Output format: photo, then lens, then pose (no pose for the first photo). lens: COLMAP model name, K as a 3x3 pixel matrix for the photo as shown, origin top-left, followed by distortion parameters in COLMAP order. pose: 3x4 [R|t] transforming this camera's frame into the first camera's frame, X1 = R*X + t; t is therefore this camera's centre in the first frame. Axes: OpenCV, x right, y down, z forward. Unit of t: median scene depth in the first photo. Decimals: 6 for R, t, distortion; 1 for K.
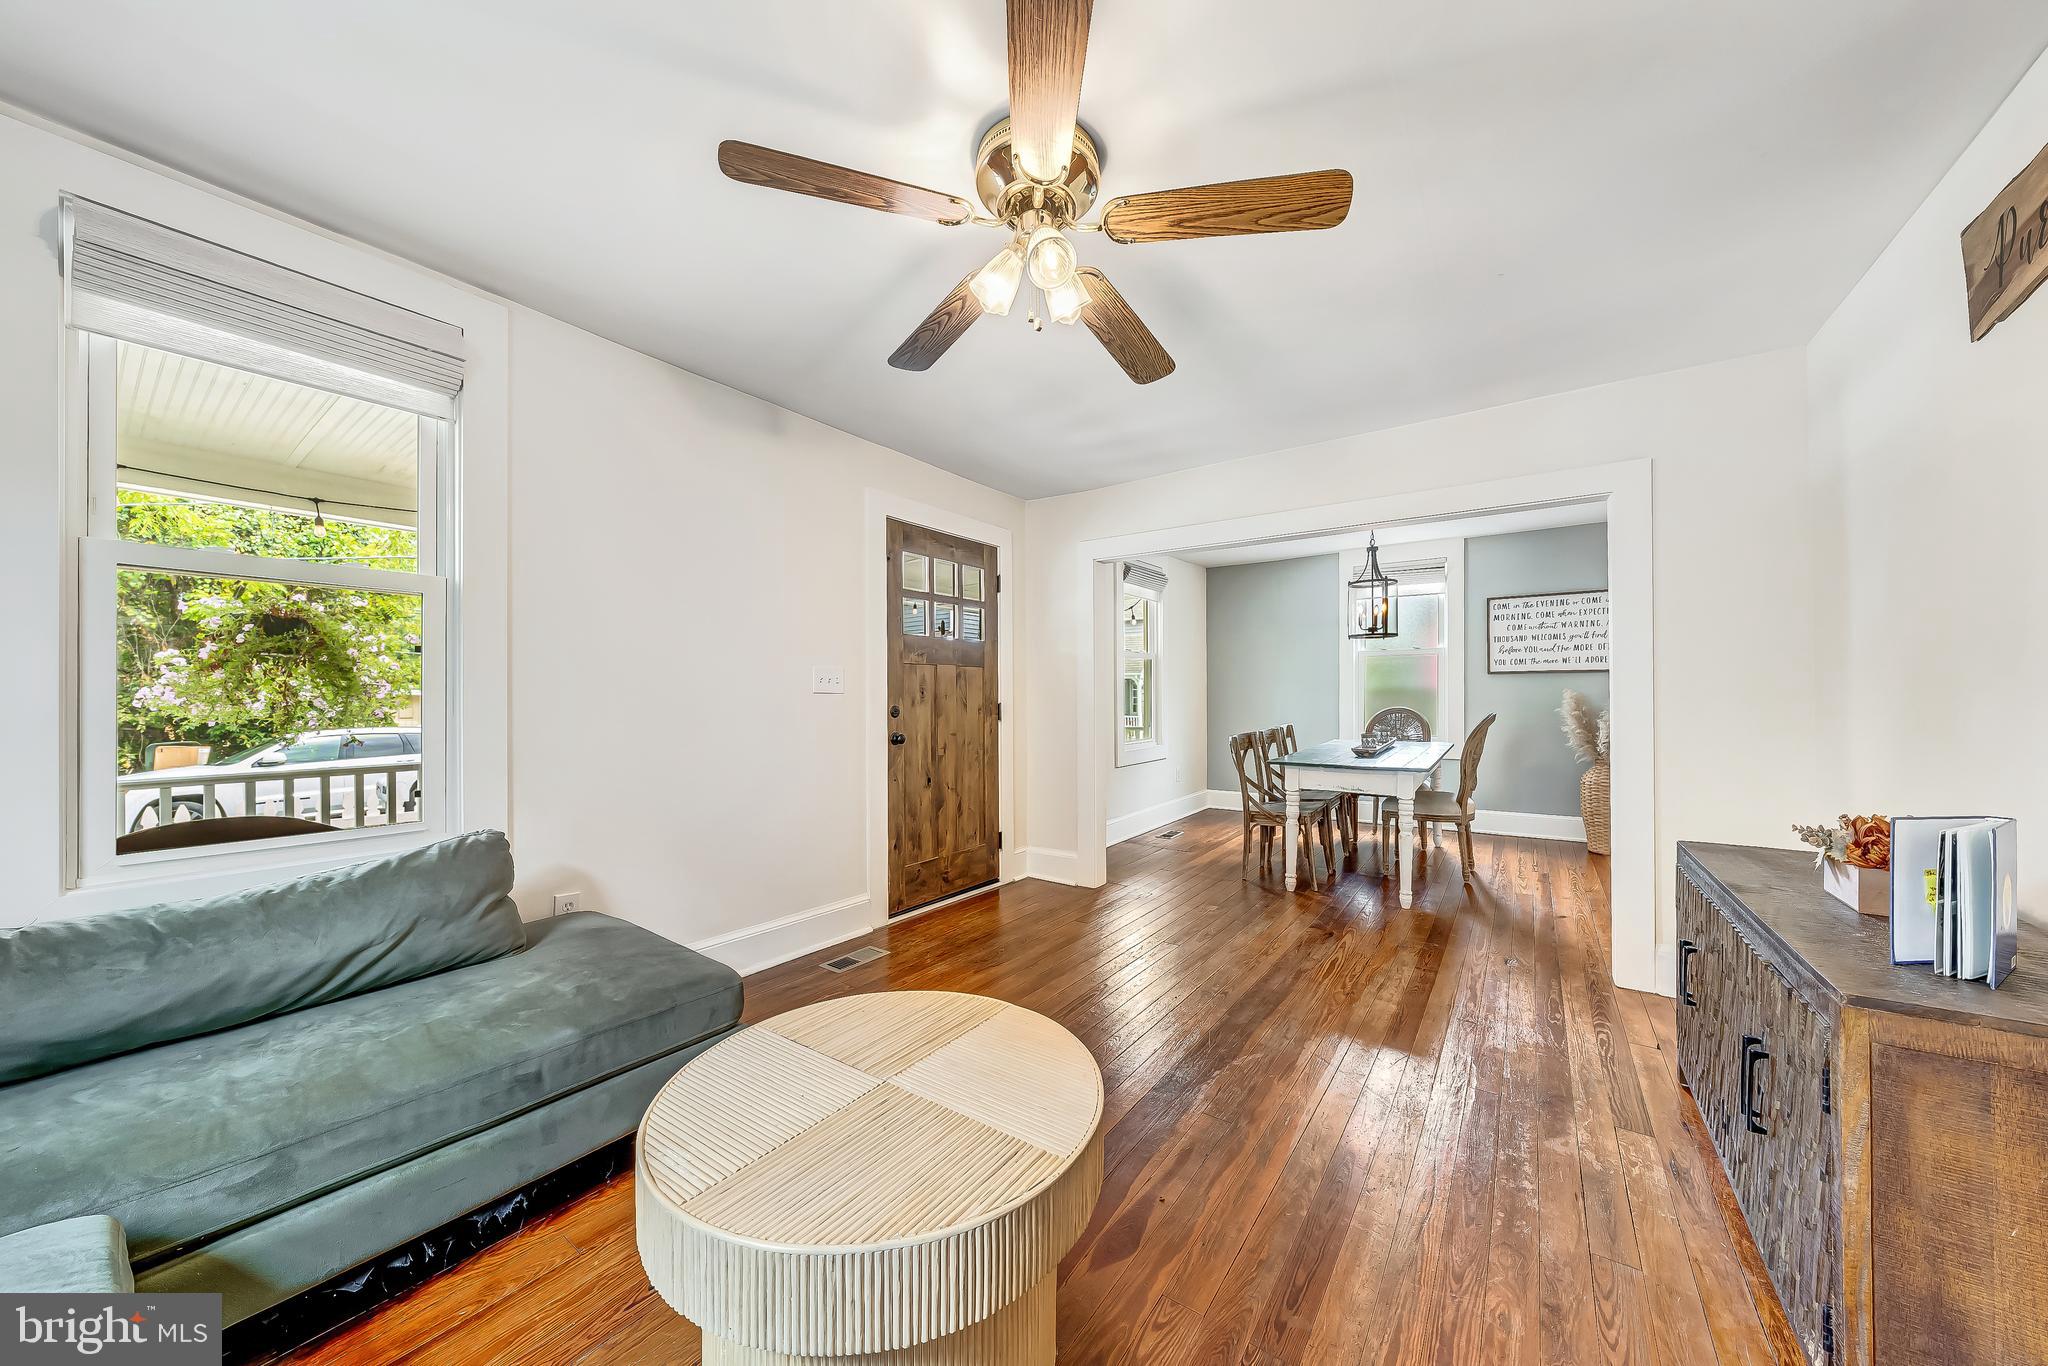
lens RADIAL K [[711.3, 0, 1032.5], [0, 711.3, 690.5], [0, 0, 1]] dist [-0.000874, -0.000013]
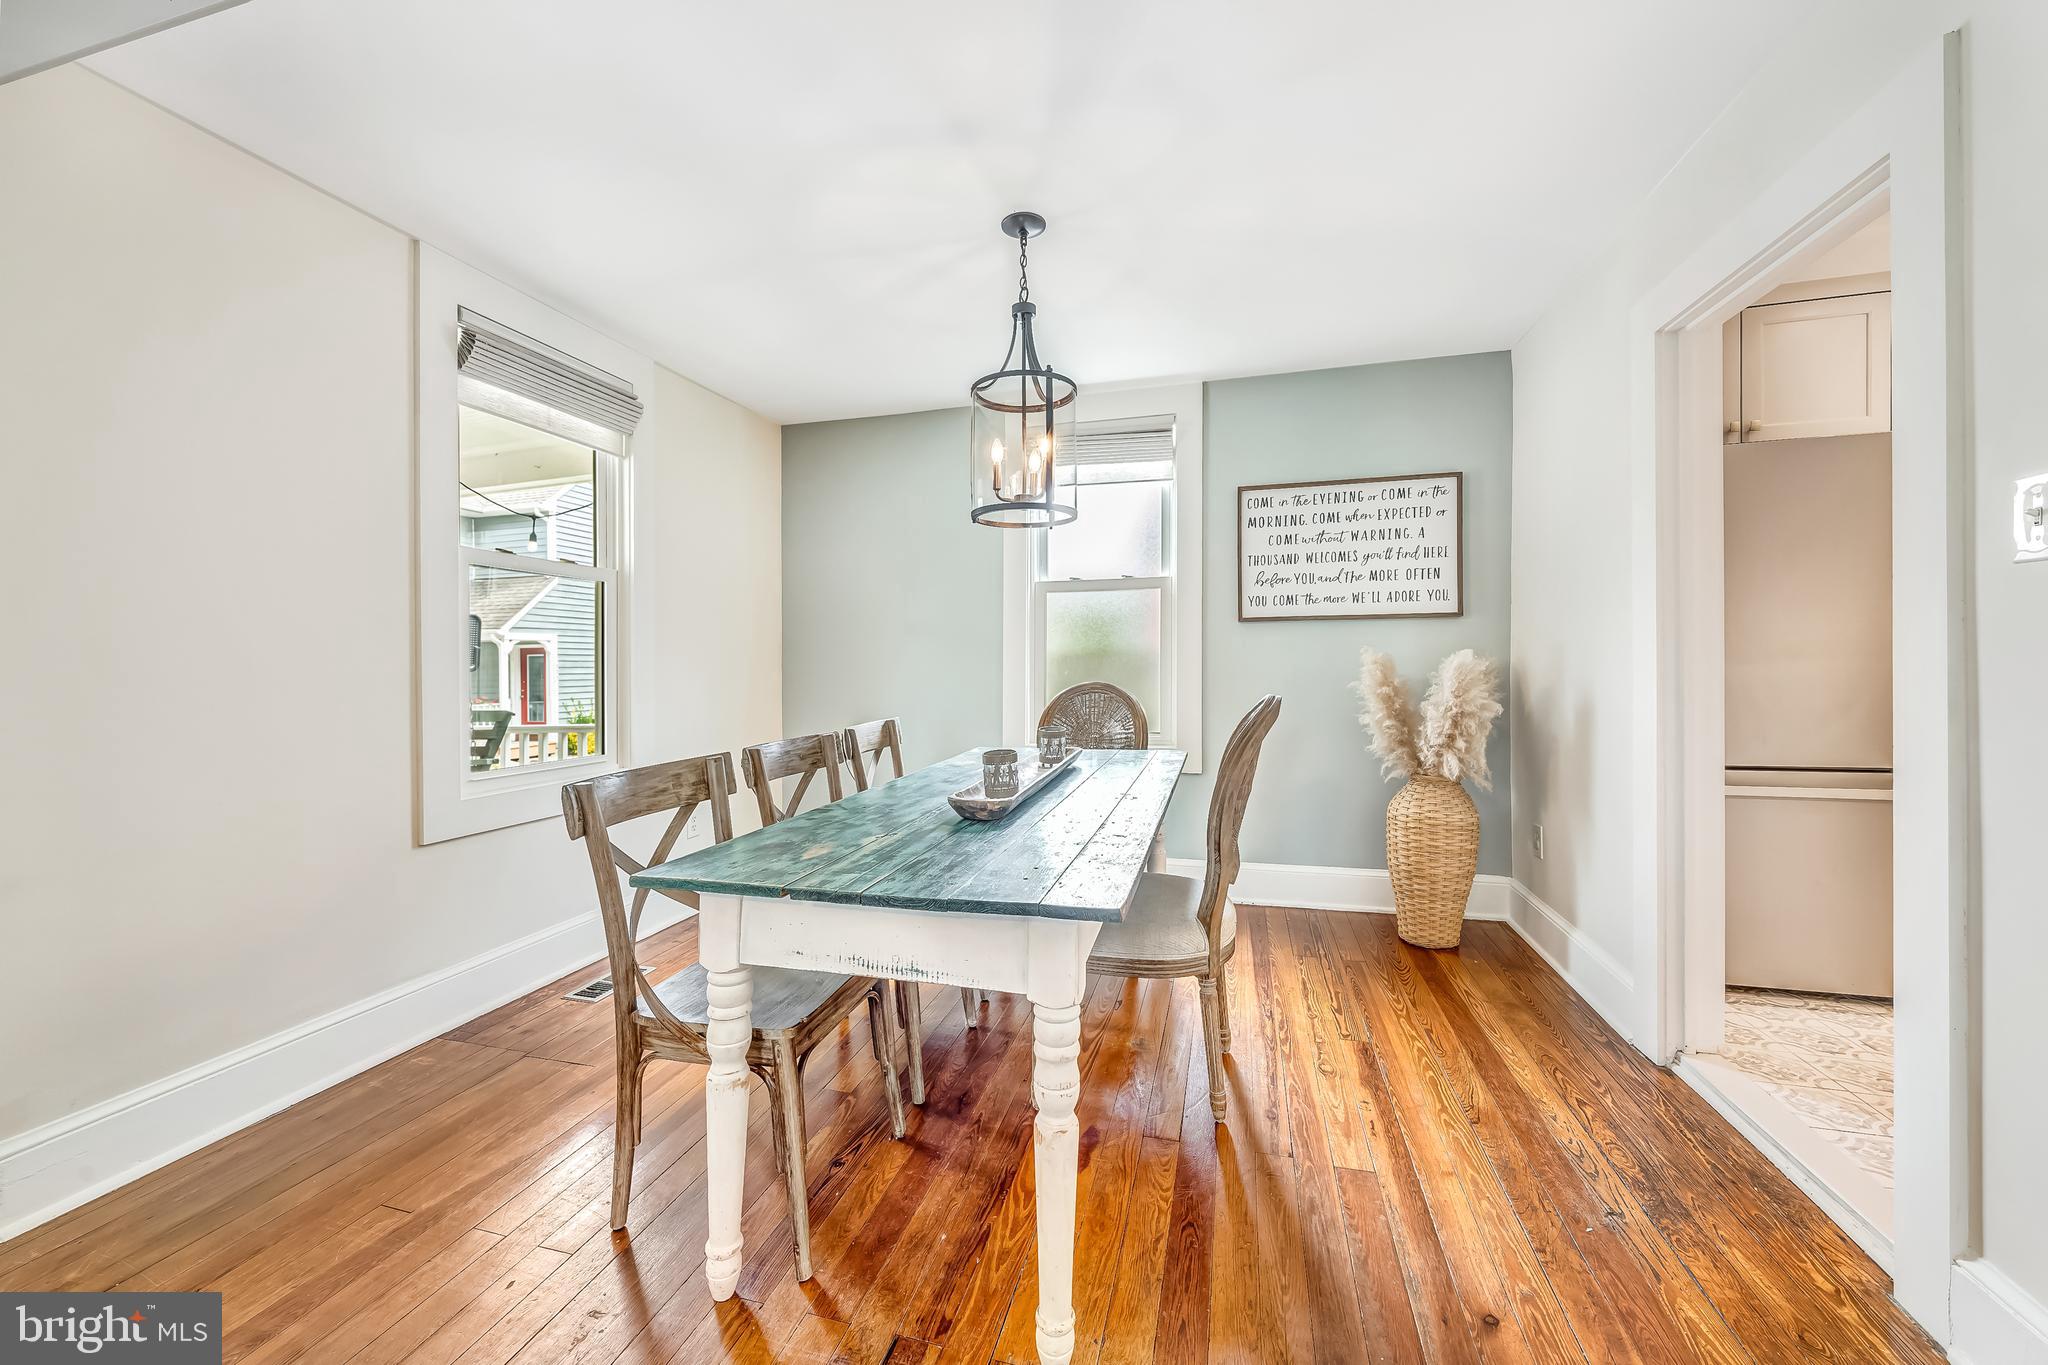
lens RADIAL K [[798.6, 0, 1019.0], [0, 798.6, 671.3], [0, 0, 1]] dist [0.000303, 0.000008]
pose [[0.943254, -0.003504, 0.332053, 0.277829], [-0.000435, 0.999930, 0.011789, 0.009422], [-0.332071, -0.011264, 0.943187, 0.481964]]
